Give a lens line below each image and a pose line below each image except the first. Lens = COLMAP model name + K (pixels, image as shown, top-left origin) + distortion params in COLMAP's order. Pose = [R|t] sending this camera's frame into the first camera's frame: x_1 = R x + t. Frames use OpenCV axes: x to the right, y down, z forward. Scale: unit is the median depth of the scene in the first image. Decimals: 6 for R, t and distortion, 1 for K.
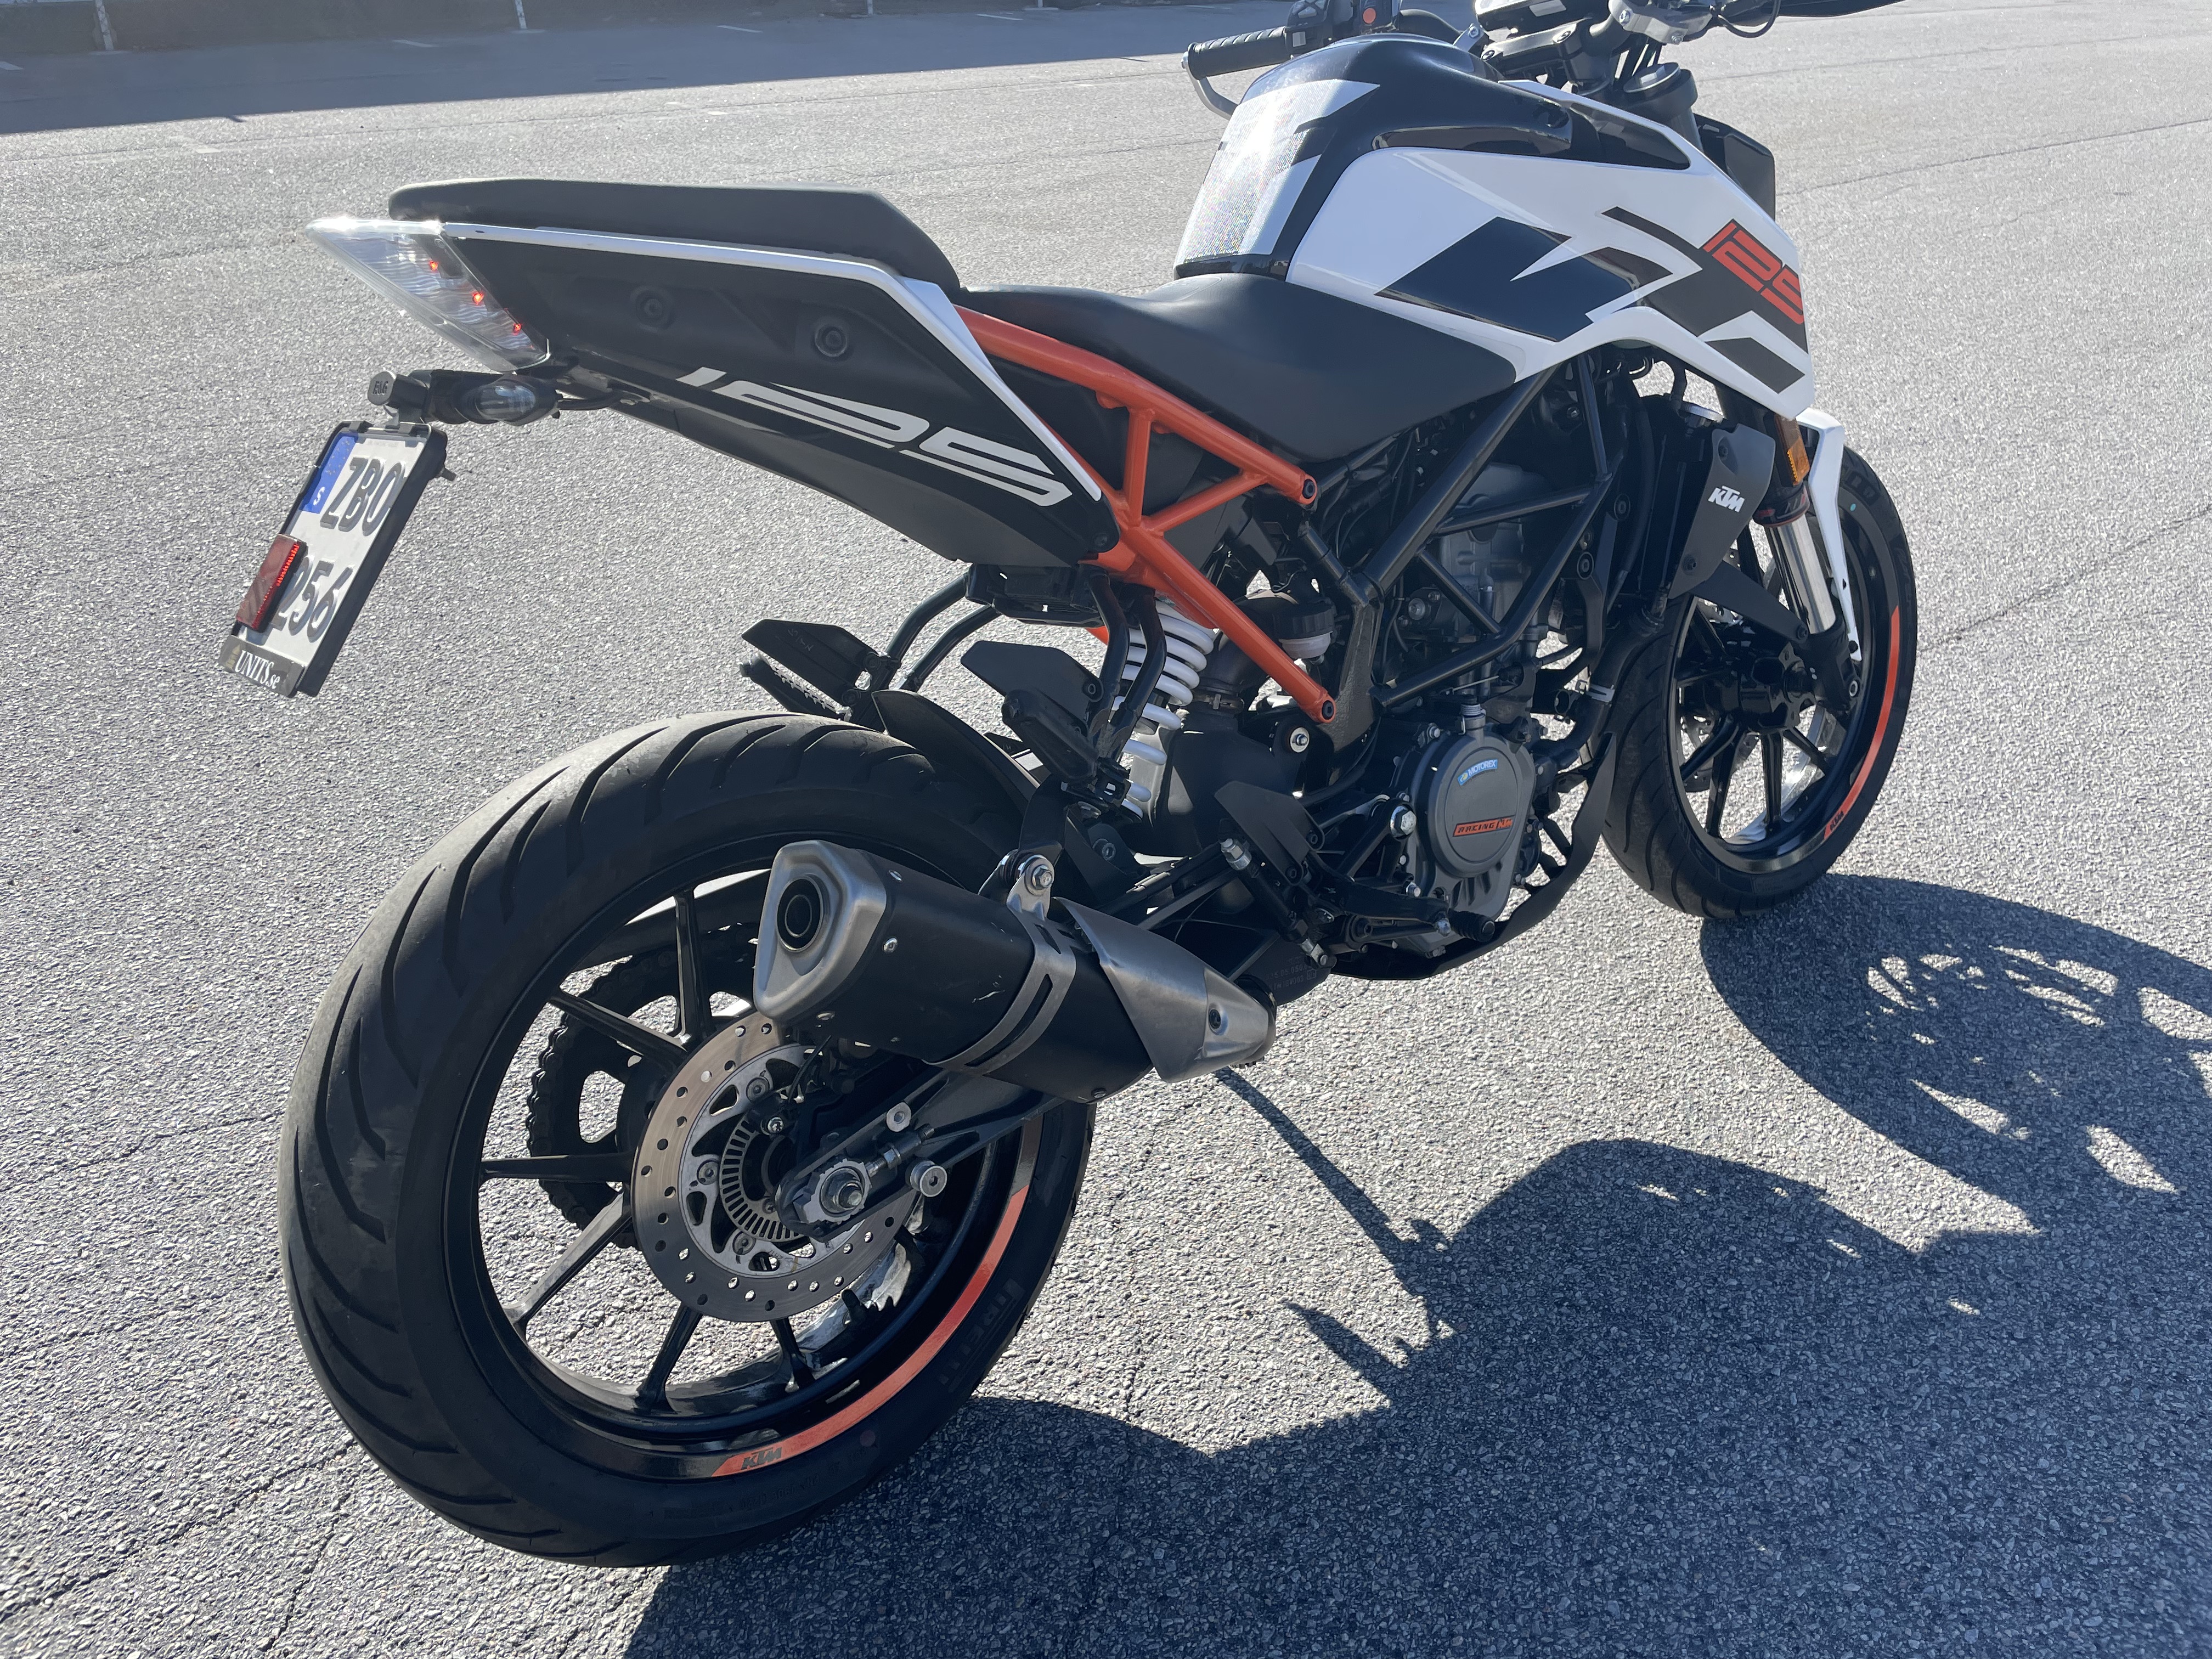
lens RADIAL K [[1705.6, 0, 1106.0], [0, 1705.6, 829.5], [0, 0, 1]] dist [0.075118, -0.118198]
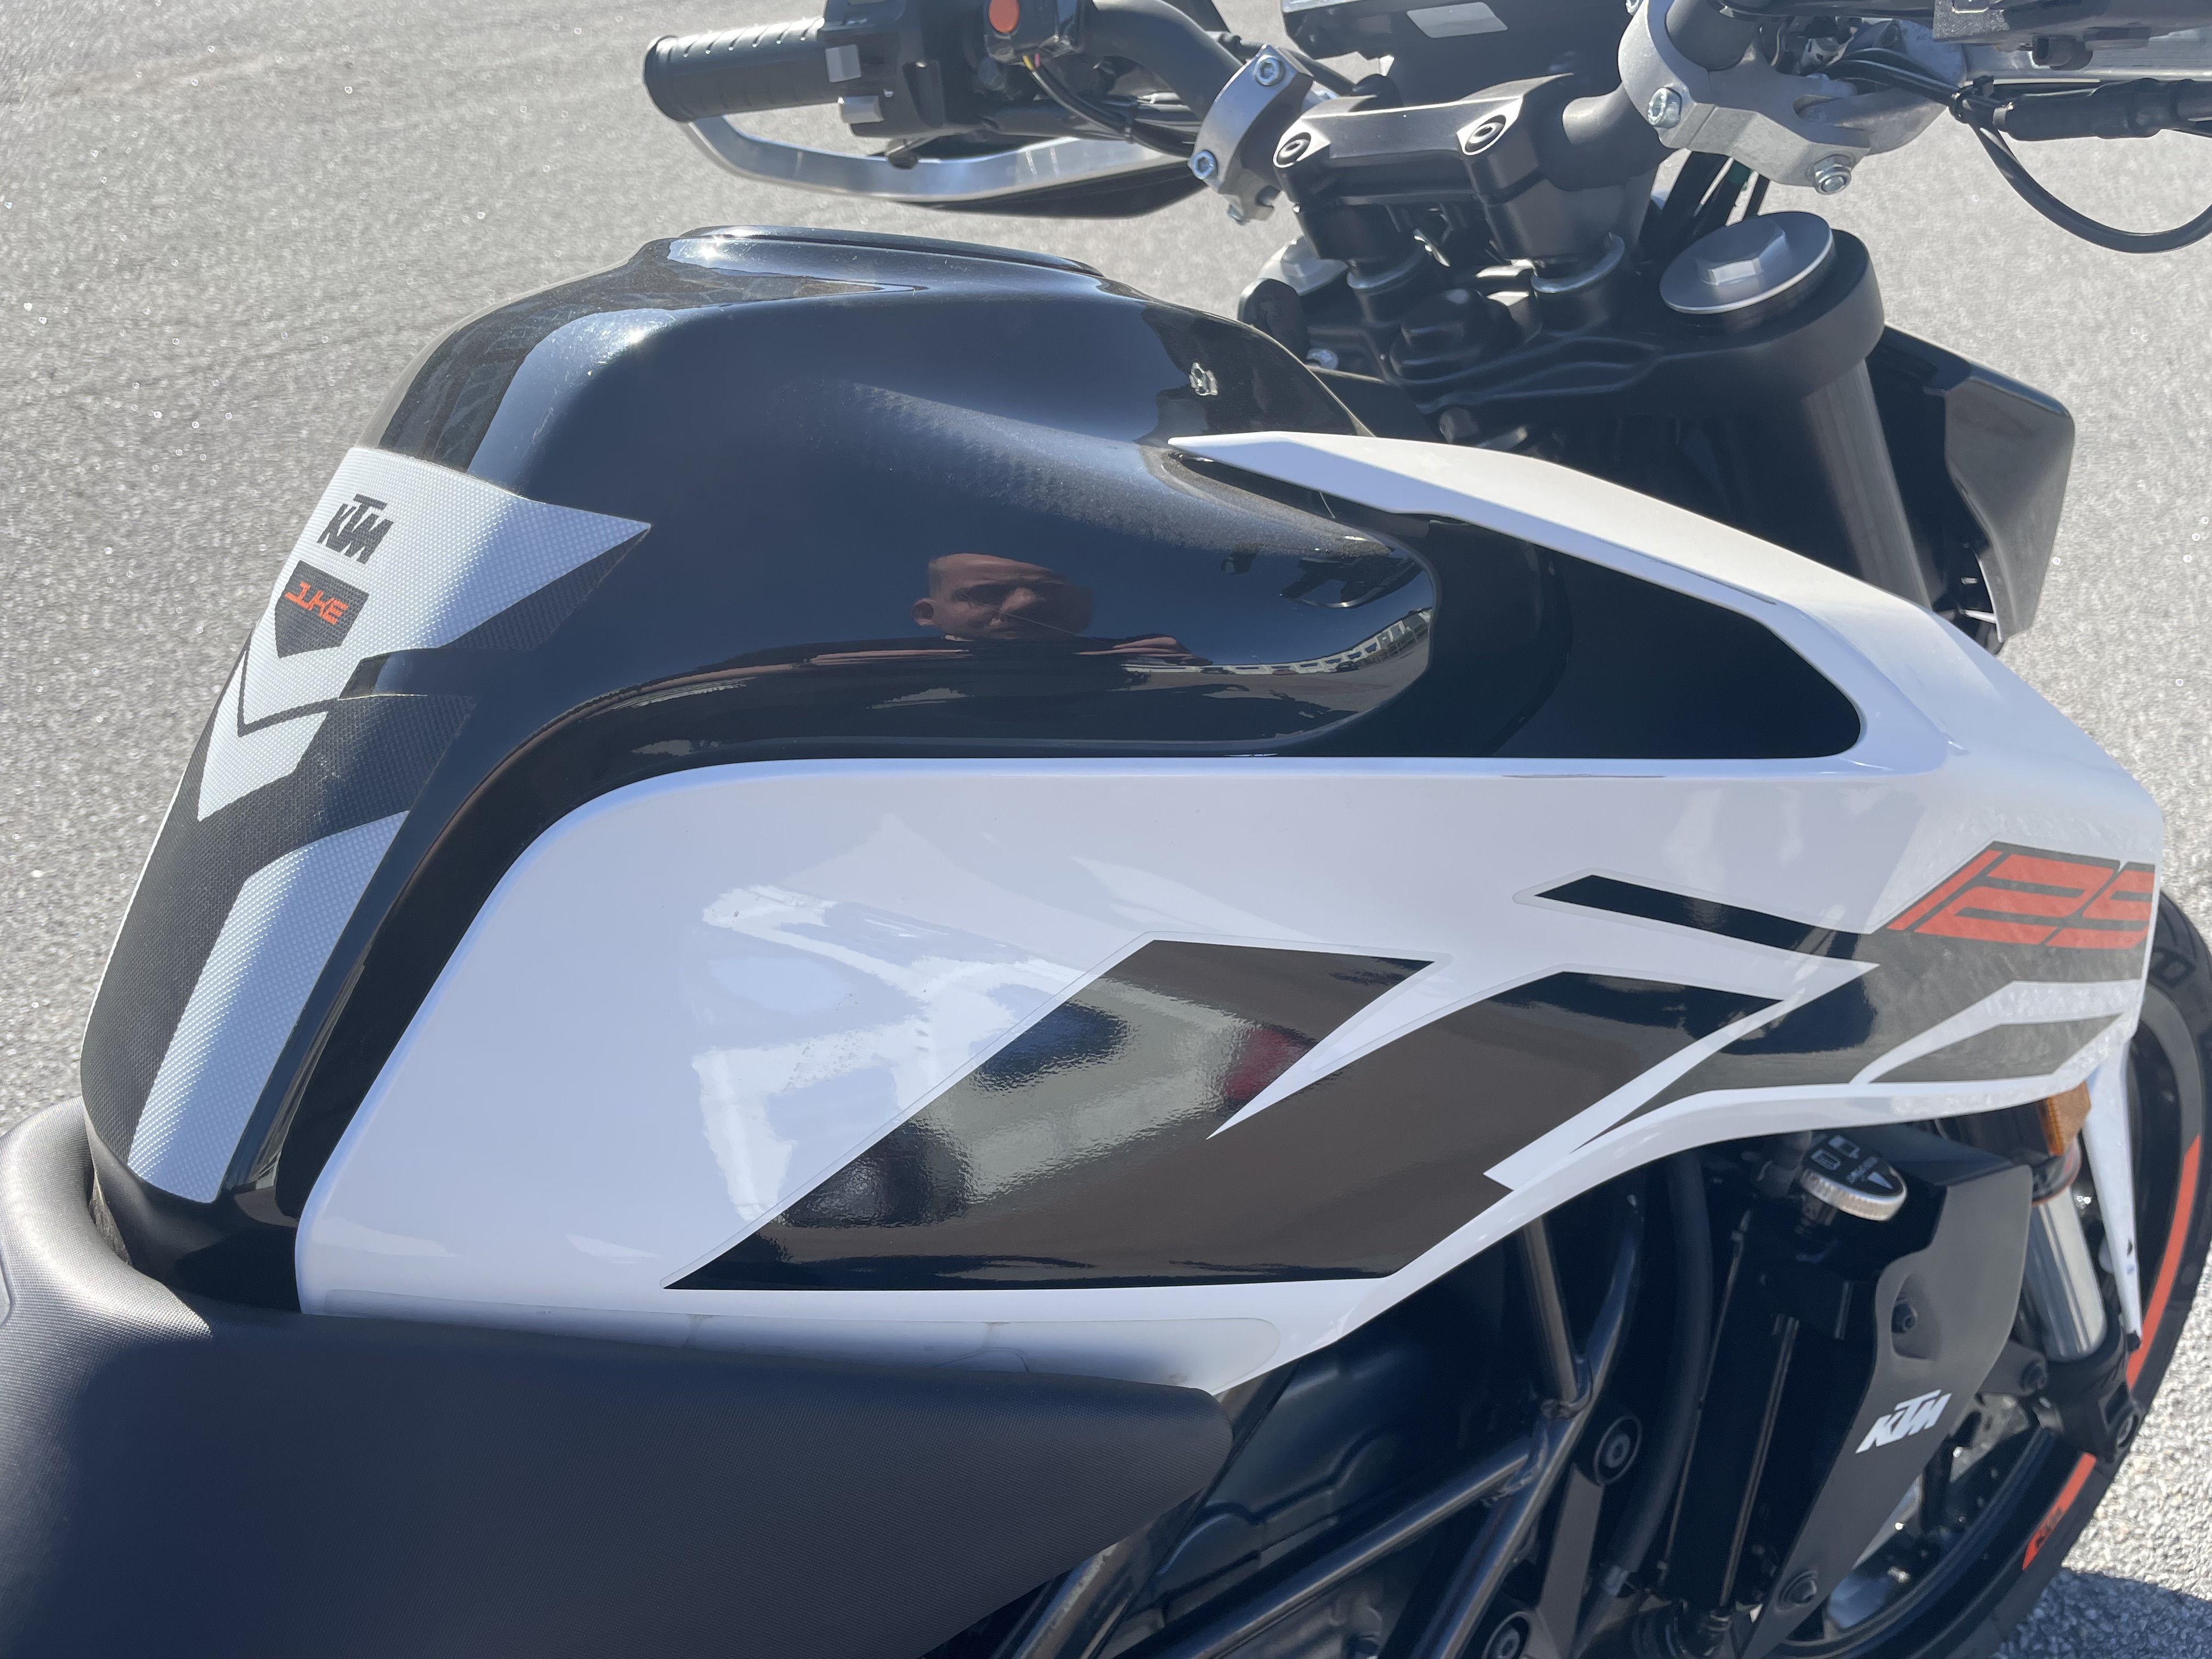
lens RADIAL K [[1705.6, 0, 1106.0], [0, 1705.6, 829.5], [0, 0, 1]] dist [0.075118, -0.118198]
pose [[0.999063, 0.012682, -0.041374, 0.191561], [-0.007962, 0.993641, 0.112316, -0.335527], [0.042535, -0.111881, 0.992811, 0.602070]]
